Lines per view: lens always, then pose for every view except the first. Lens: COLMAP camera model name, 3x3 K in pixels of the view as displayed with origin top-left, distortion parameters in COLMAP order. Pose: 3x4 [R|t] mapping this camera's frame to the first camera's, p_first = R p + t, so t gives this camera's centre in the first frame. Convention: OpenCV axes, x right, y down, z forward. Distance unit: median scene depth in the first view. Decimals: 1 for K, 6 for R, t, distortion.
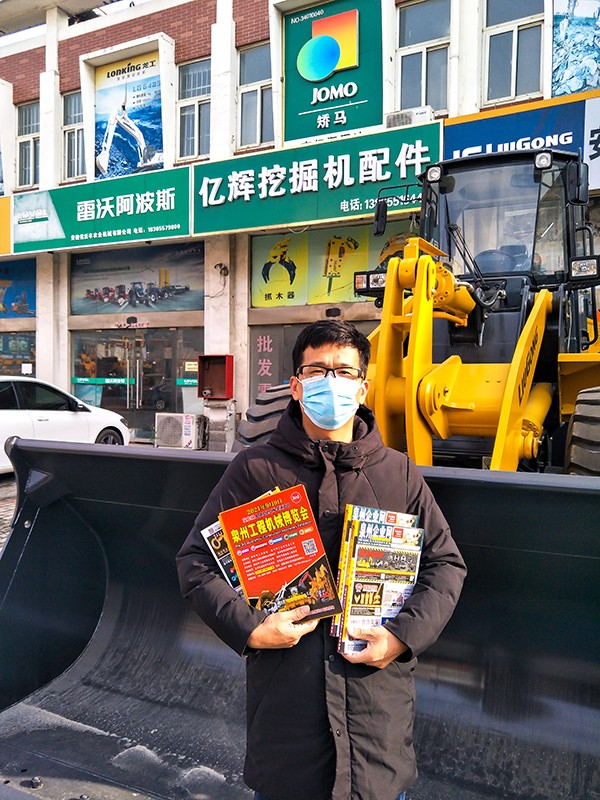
lens RADIAL K [[661.4, 0, 300.0], [0, 661.4, 400.0], [0, 0, 1]] dist [-0.001421, 0.037700]
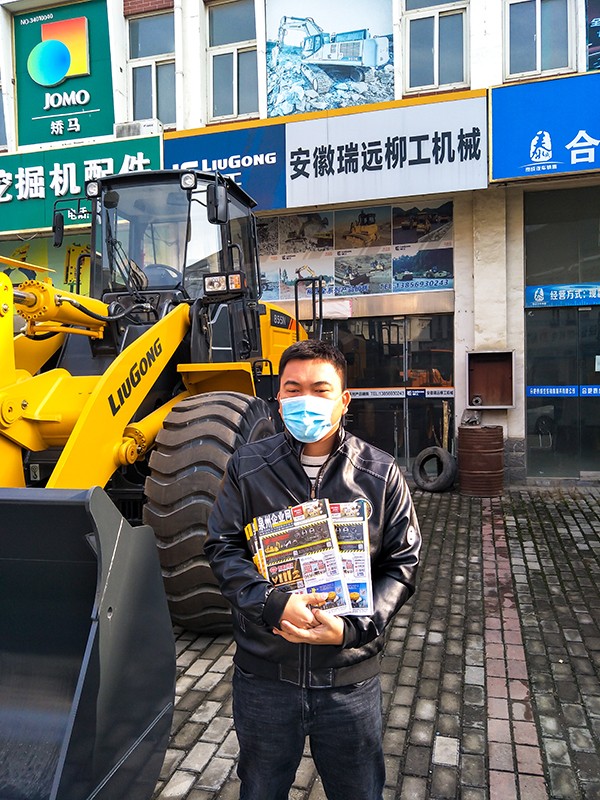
lens RADIAL K [[661.4, 0, 300.0], [0, 661.4, 400.0], [0, 0, 1]] dist [-0.001421, 0.037700]
pose [[0.979436, -0.029565, 0.199576, 0.195299], [0.030284, 0.999541, -0.000551, -0.003087], [-0.199468, 0.006584, 0.979882, -0.043266]]
